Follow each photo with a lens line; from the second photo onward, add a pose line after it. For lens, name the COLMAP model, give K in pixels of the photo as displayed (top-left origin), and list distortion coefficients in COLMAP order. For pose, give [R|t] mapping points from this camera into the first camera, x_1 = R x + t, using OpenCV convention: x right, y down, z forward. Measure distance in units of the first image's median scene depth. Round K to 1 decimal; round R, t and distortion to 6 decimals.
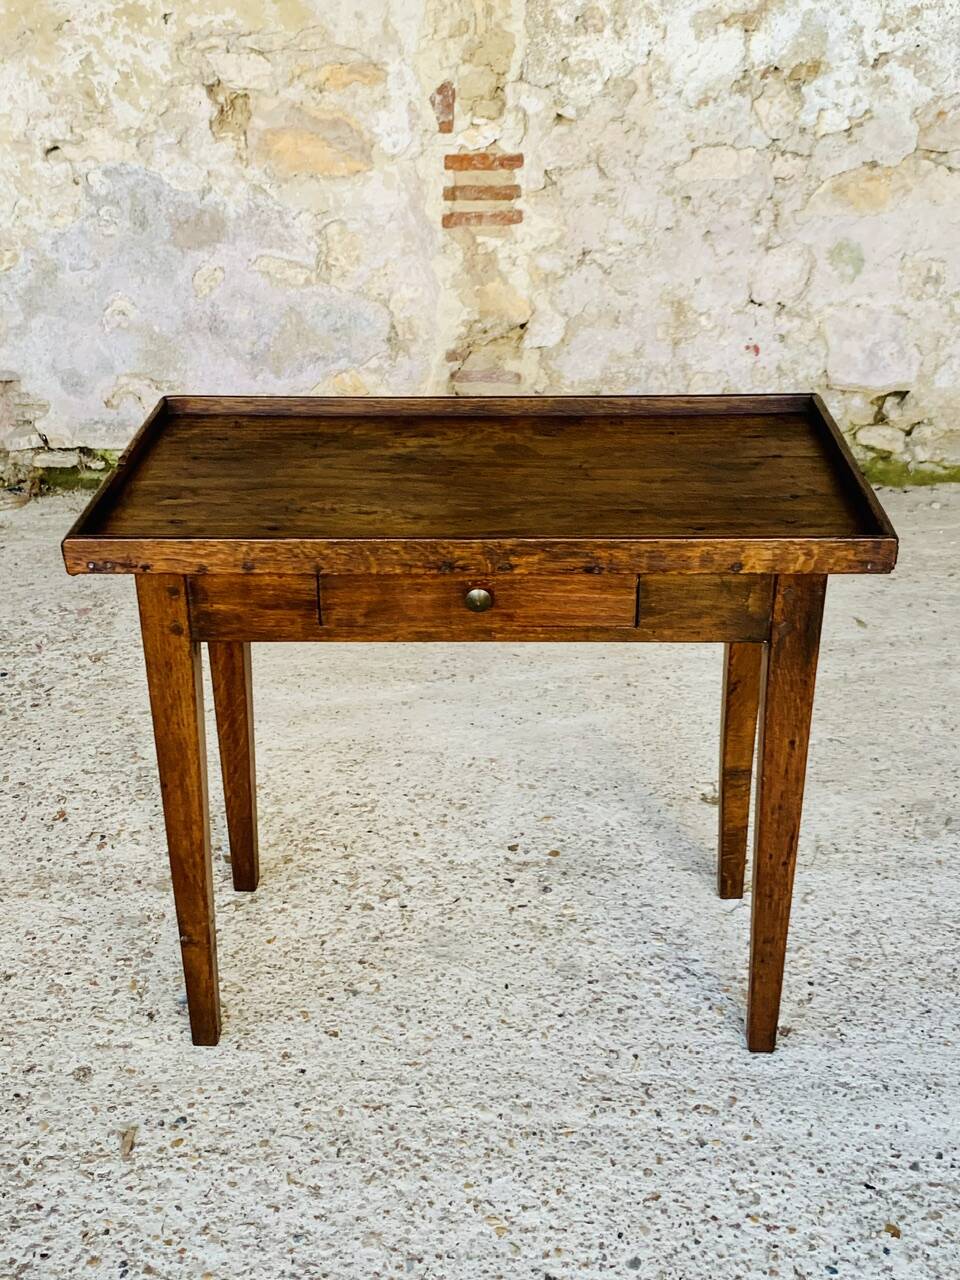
lens RADIAL K [[1457.4, 0, 481.1], [0, 1457.4, 644.0], [0, 0, 1]] dist [0.150863, -0.419629]
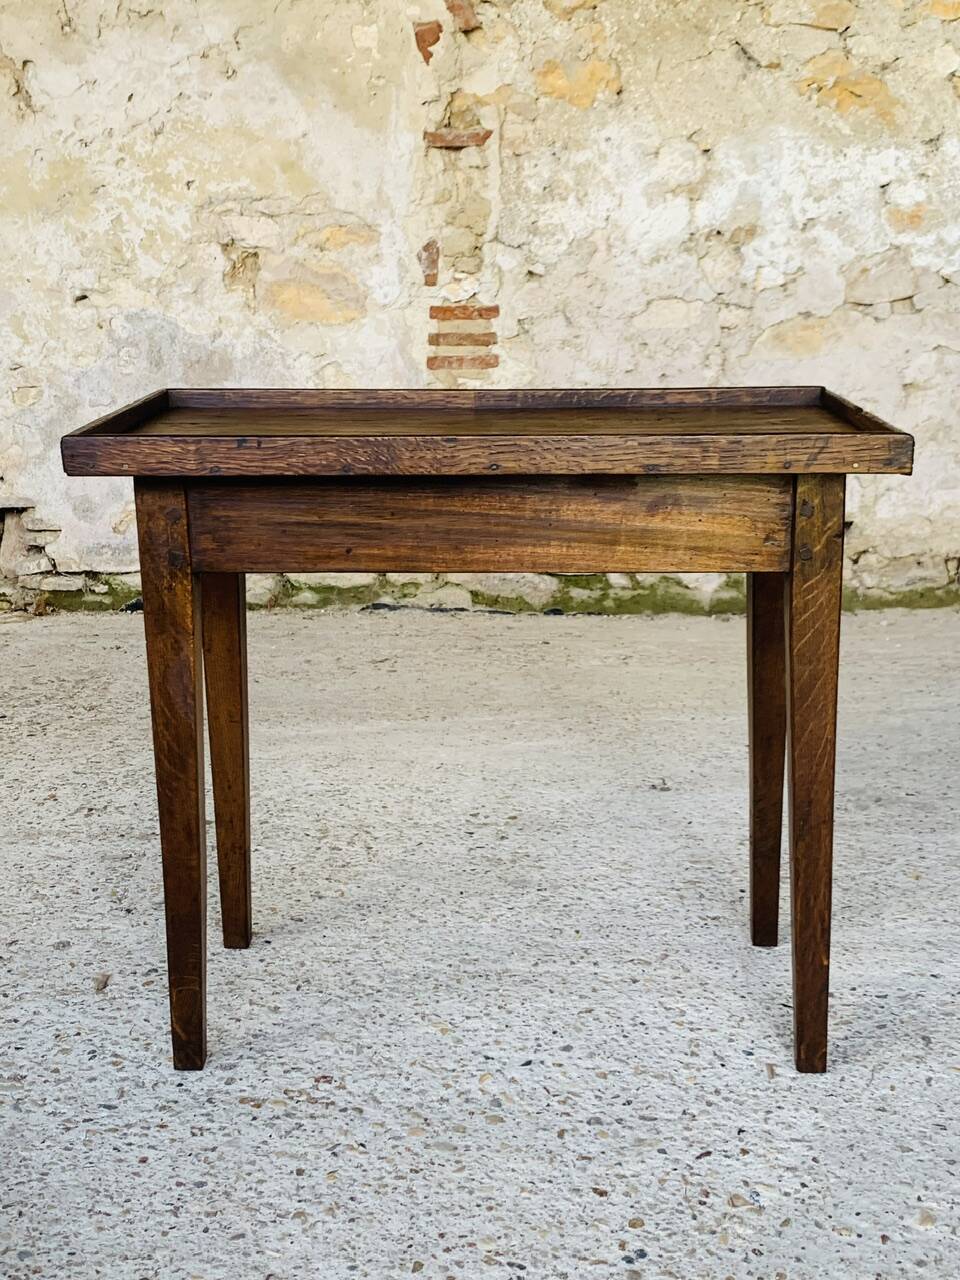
lens RADIAL K [[1517.4, 0, 503.7], [0, 1517.4, 633.5], [0, 0, 1]] dist [0.196803, -0.644562]
pose [[0.999914, 0.007421, 0.010770, 0.032385], [-0.004626, 0.970883, -0.239509, 0.294886], [-0.012234, 0.239439, 0.970834, -0.125184]]
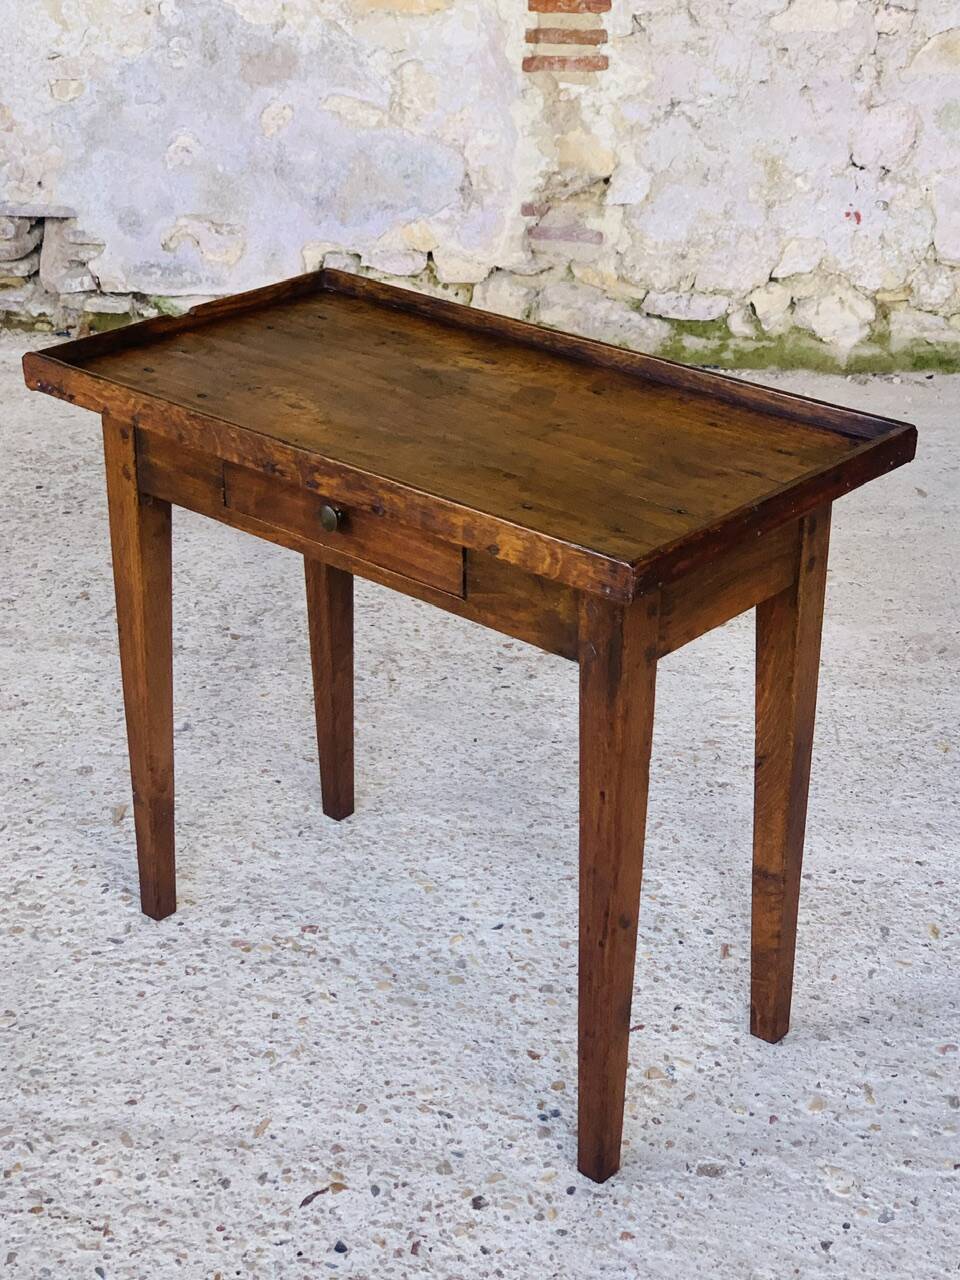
lens RADIAL K [[2015.0, 0, 486.6], [0, 2015.0, 635.5], [0, 0, 1]] dist [0.072013, -0.090310]
pose [[0.993532, 0.063589, -0.094075, 0.148236], [-0.067173, 0.997112, -0.035428, 0.194777], [0.091550, 0.041518, 0.994935, -0.435249]]
